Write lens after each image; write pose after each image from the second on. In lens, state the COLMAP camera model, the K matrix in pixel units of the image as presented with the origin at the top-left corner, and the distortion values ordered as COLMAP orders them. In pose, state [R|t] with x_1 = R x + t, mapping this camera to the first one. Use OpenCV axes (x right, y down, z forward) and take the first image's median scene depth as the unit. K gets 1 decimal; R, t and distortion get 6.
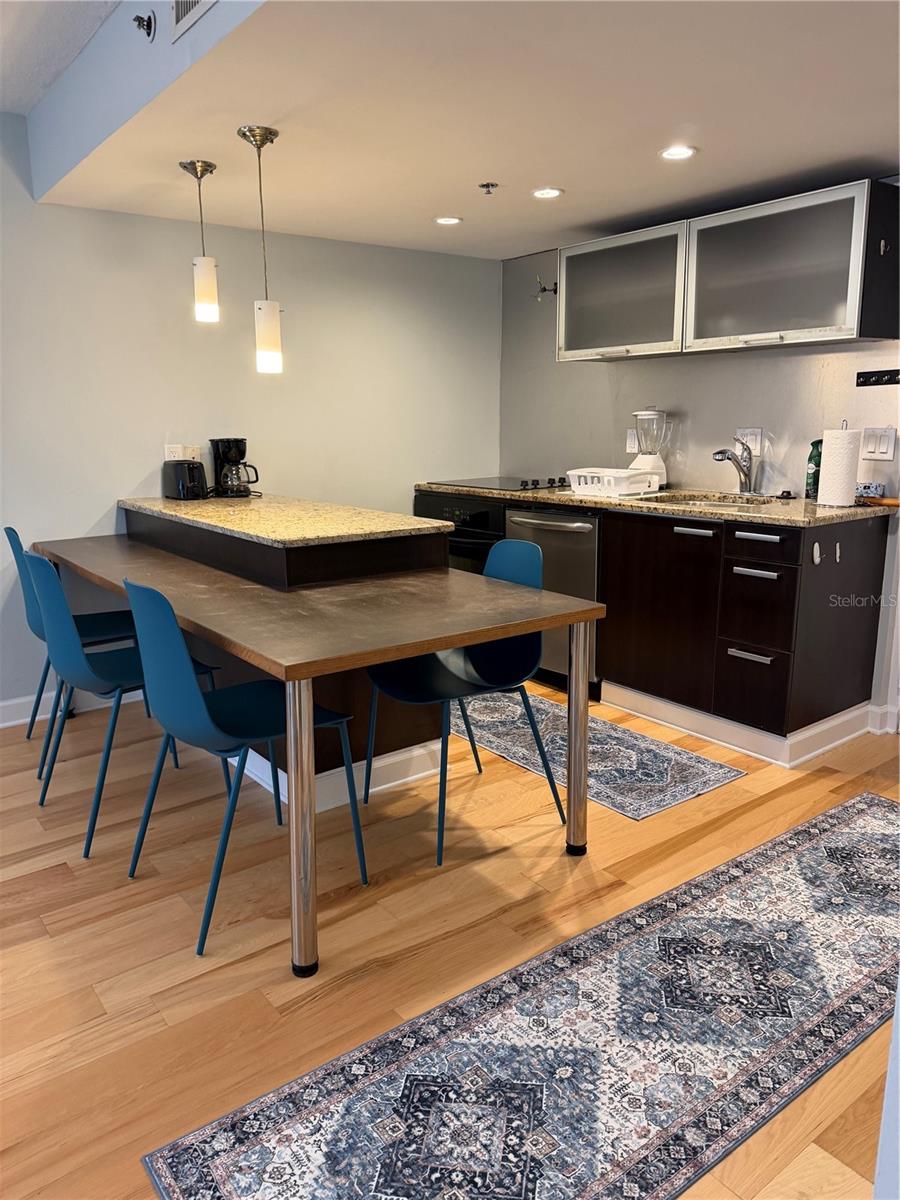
lens RADIAL K [[837.5, 0, 450.0], [0, 837.5, 600.0], [0, 0, 1]] dist [0.080400, -0.116306]
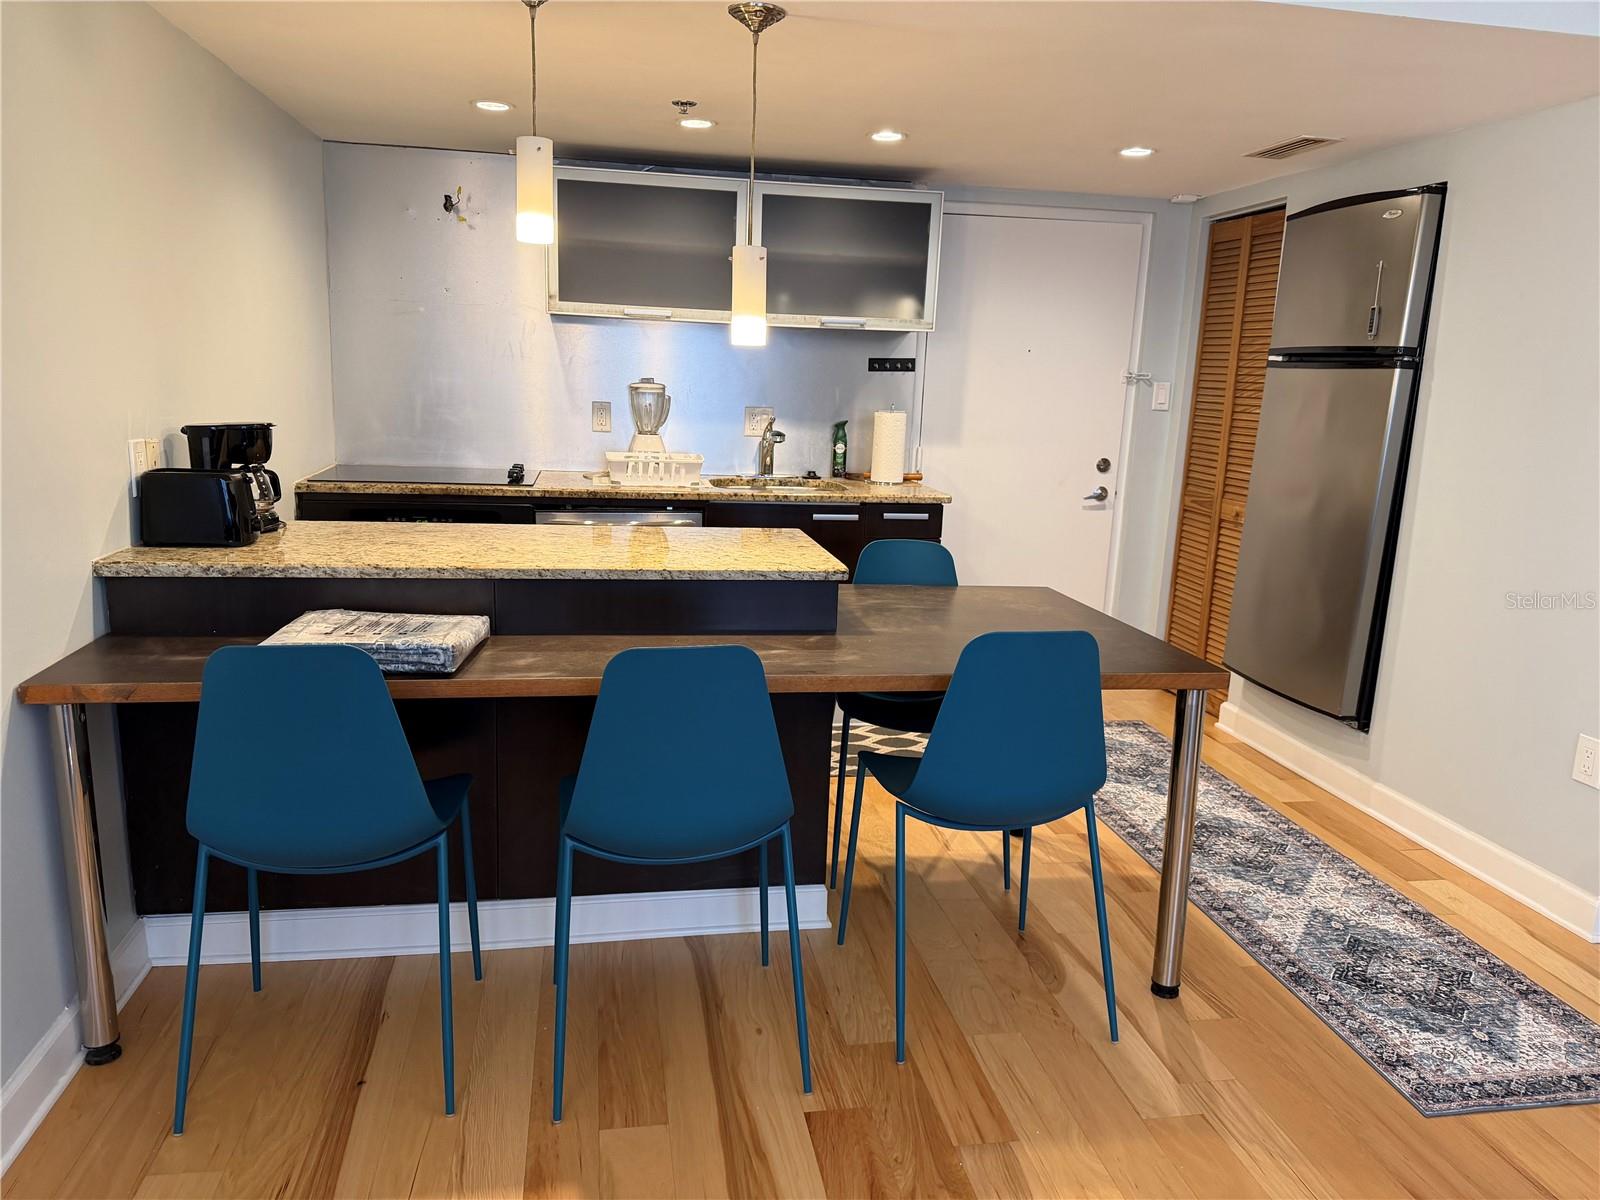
lens RADIAL K [[1127.2, 0, 800.0], [0, 1127.2, 600.0], [0, 0, 1]] dist [0.107021, -0.123365]
pose [[0.457182, -0.152405, 0.876218, -1.076297], [0.144860, 0.984812, 0.095710, -0.144108], [-0.877497, 0.083171, 0.472316, 0.525623]]
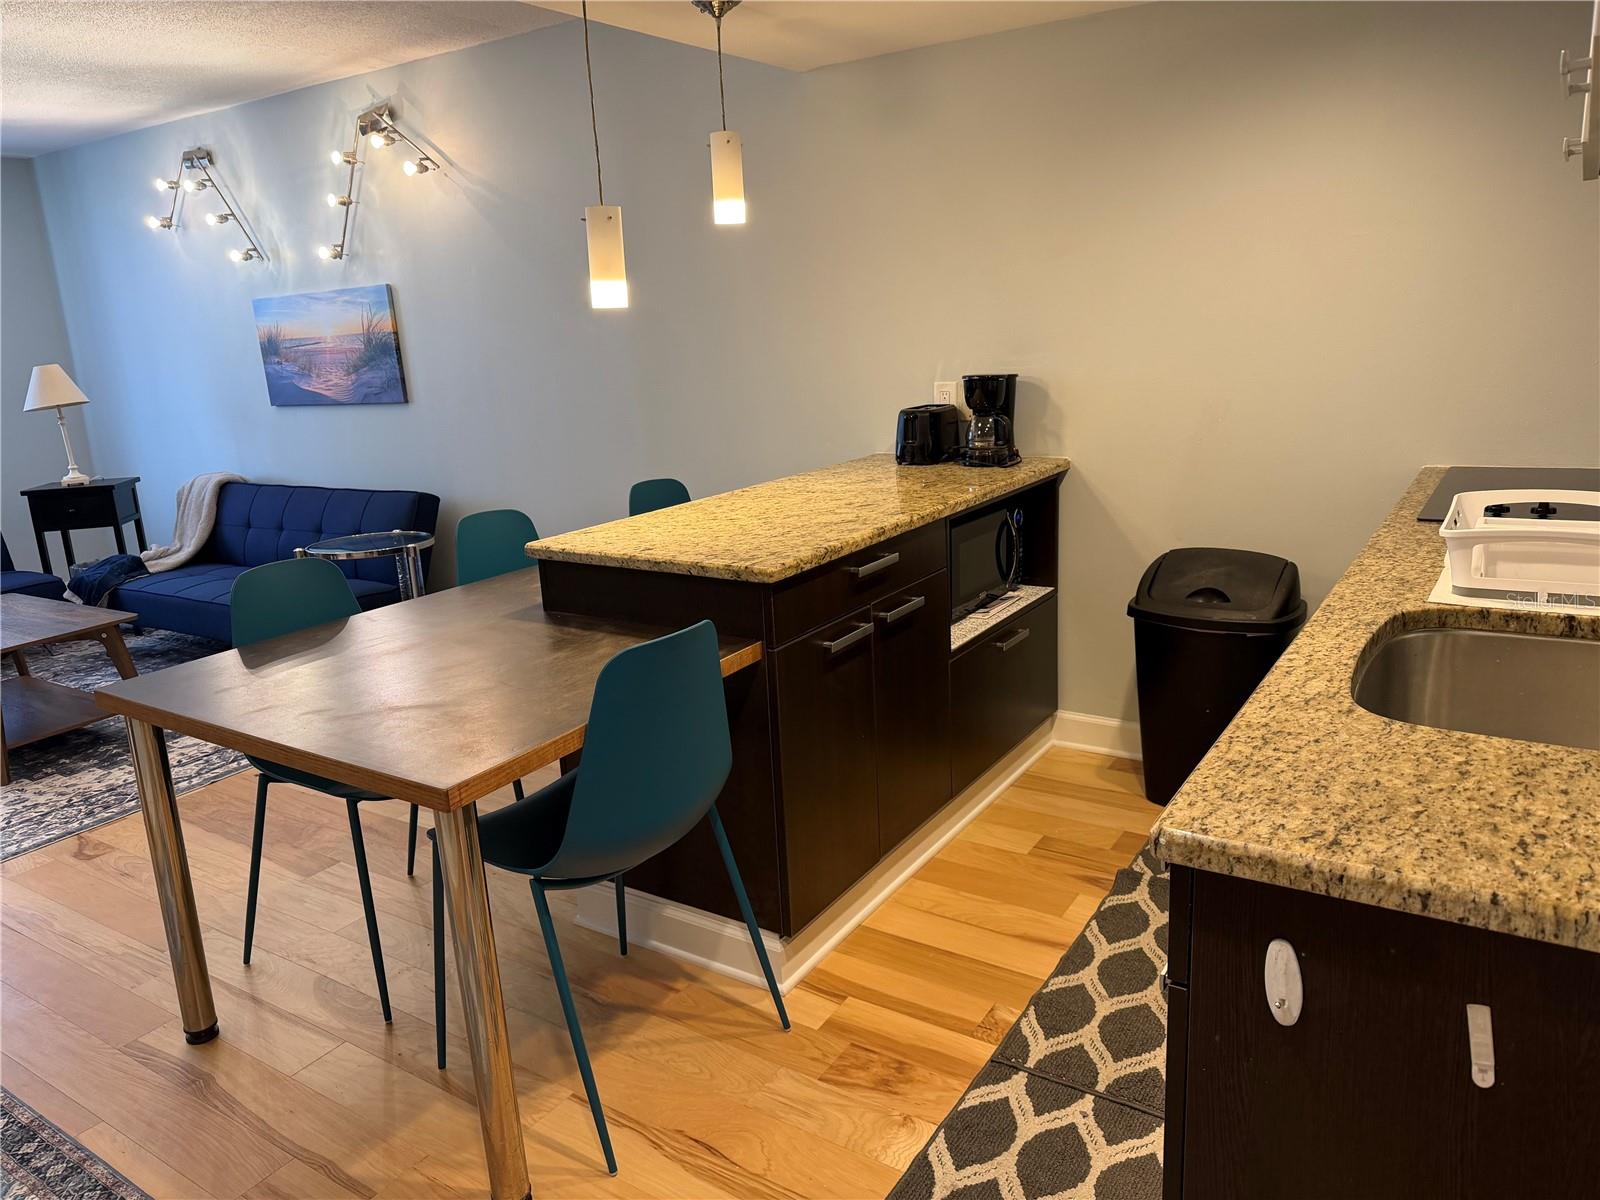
lens RADIAL K [[1106.3, 0, 822.2], [0, 1106.3, 605.9], [0, 0, 1]] dist [0.003805, -0.029362]
pose [[0.349768, 0.225059, -0.909401, 0.735791], [-0.151874, 0.971496, 0.182014, -0.225956], [0.924444, 0.074452, 0.373979, 0.842744]]
